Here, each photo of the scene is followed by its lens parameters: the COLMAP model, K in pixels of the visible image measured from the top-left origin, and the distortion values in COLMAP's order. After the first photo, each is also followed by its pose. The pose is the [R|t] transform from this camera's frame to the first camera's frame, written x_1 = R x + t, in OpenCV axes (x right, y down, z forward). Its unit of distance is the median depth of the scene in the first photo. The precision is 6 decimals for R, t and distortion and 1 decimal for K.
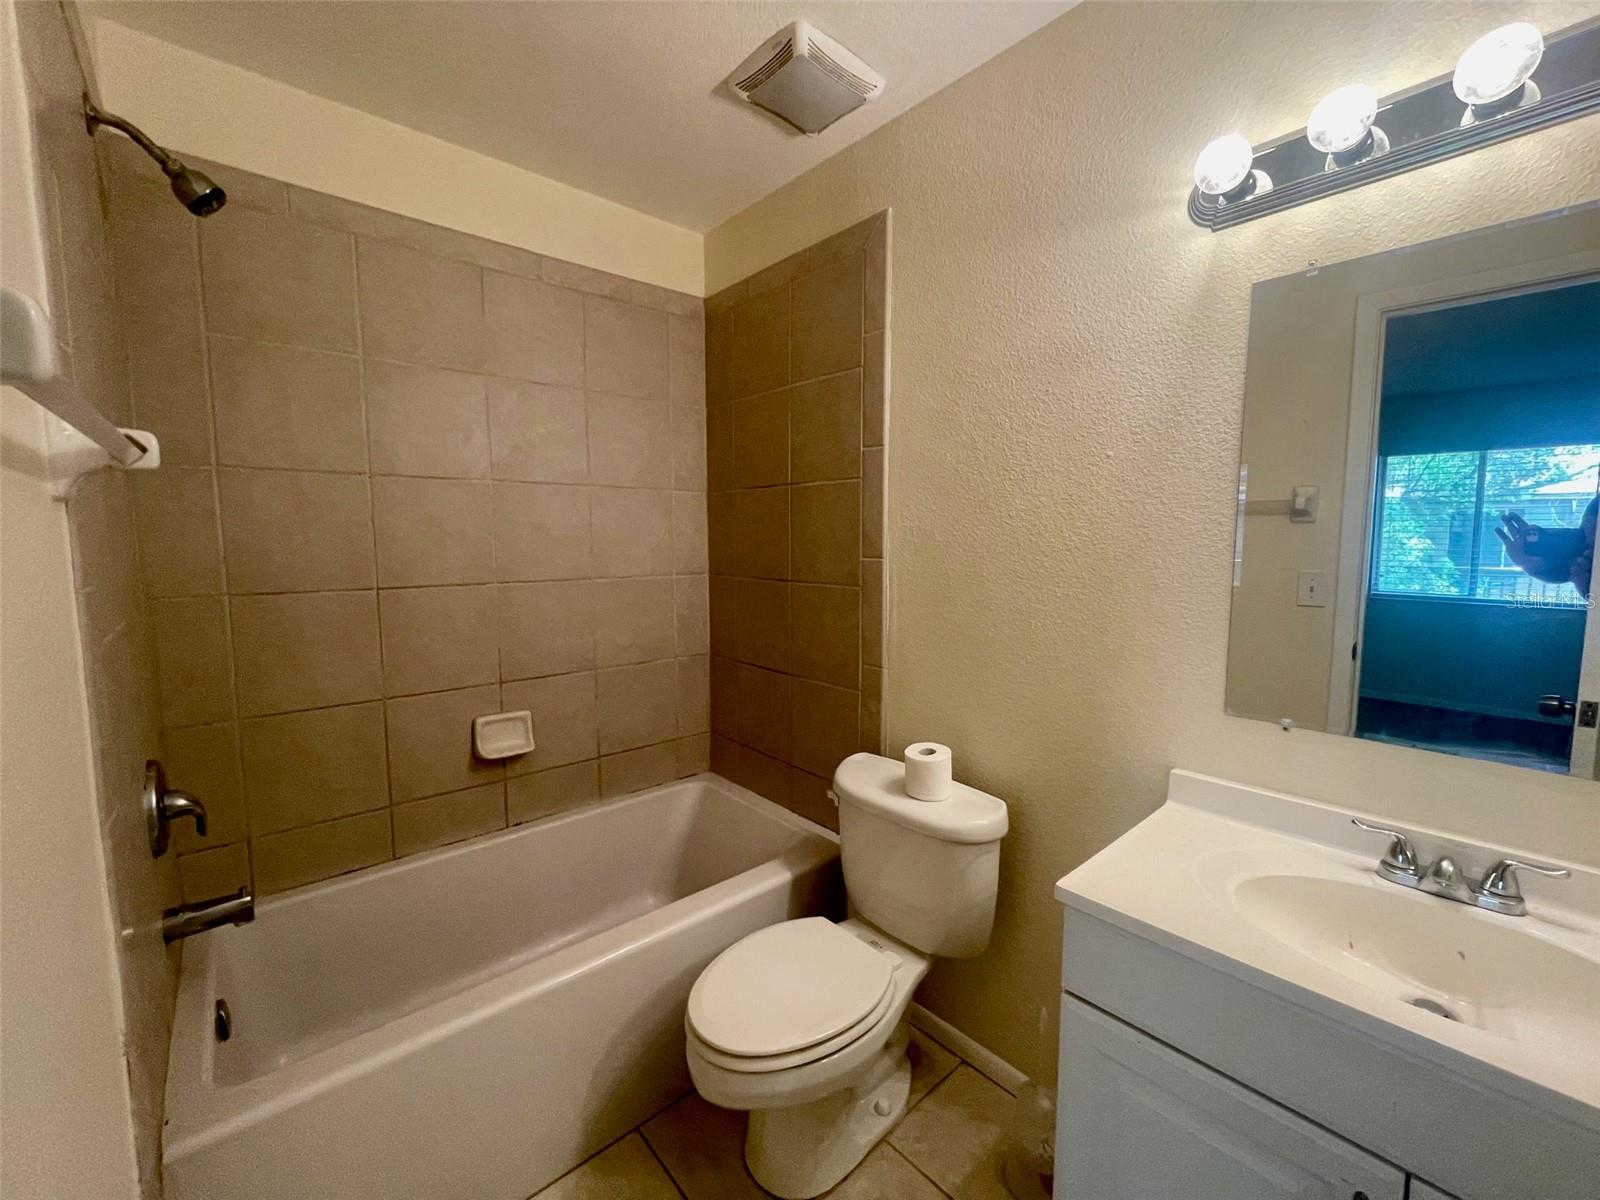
lens RADIAL K [[646.7, 0, 803.8], [0, 646.7, 598.7], [0, 0, 1]] dist [-0.001425, -0.000017]
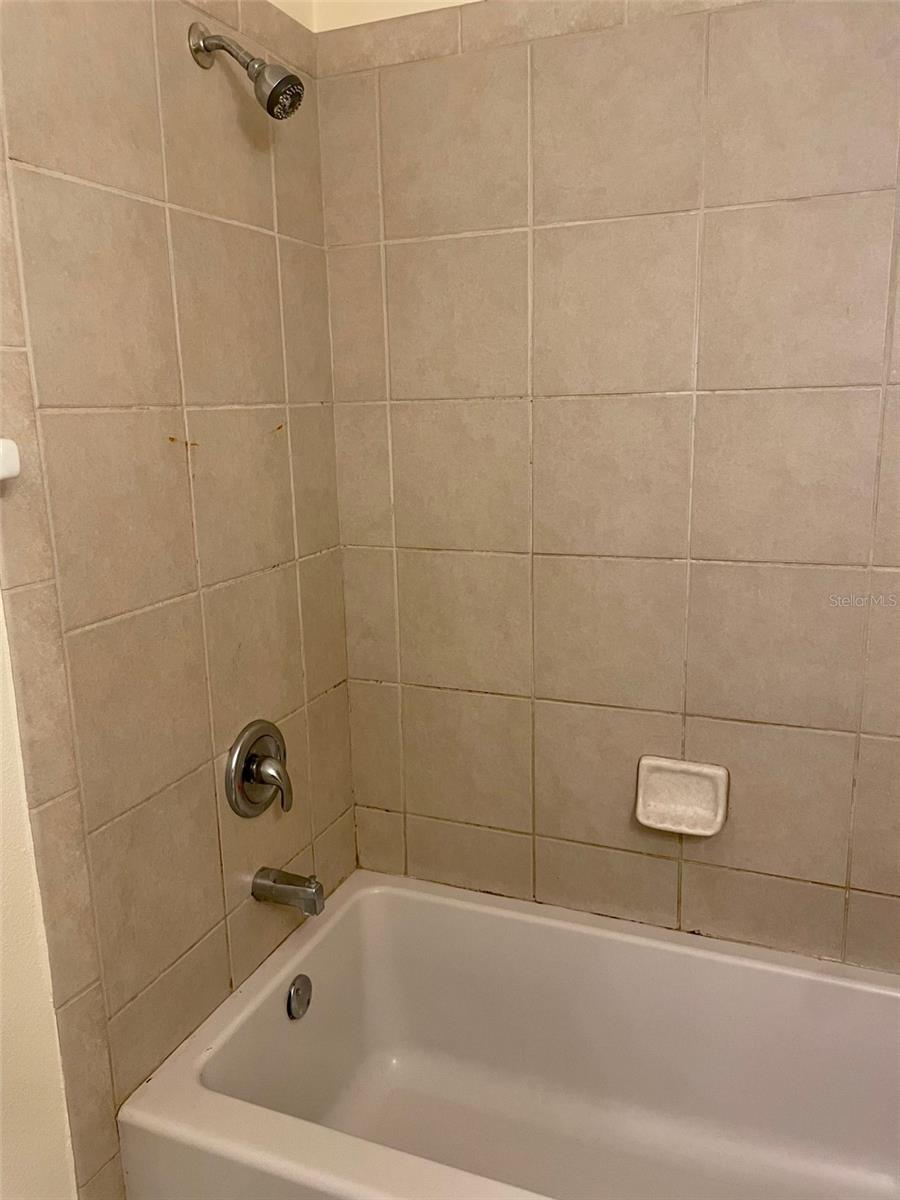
lens RADIAL K [[899.7, 0, 451.9], [0, 899.7, 597.1], [0, 0, 1]] dist [0.074582, -0.083005]
pose [[0.442559, 0.175866, -0.879325, 0.193474], [-0.063993, 0.984274, 0.164649, -0.116774], [0.894453, -0.016596, 0.446854, 0.409048]]
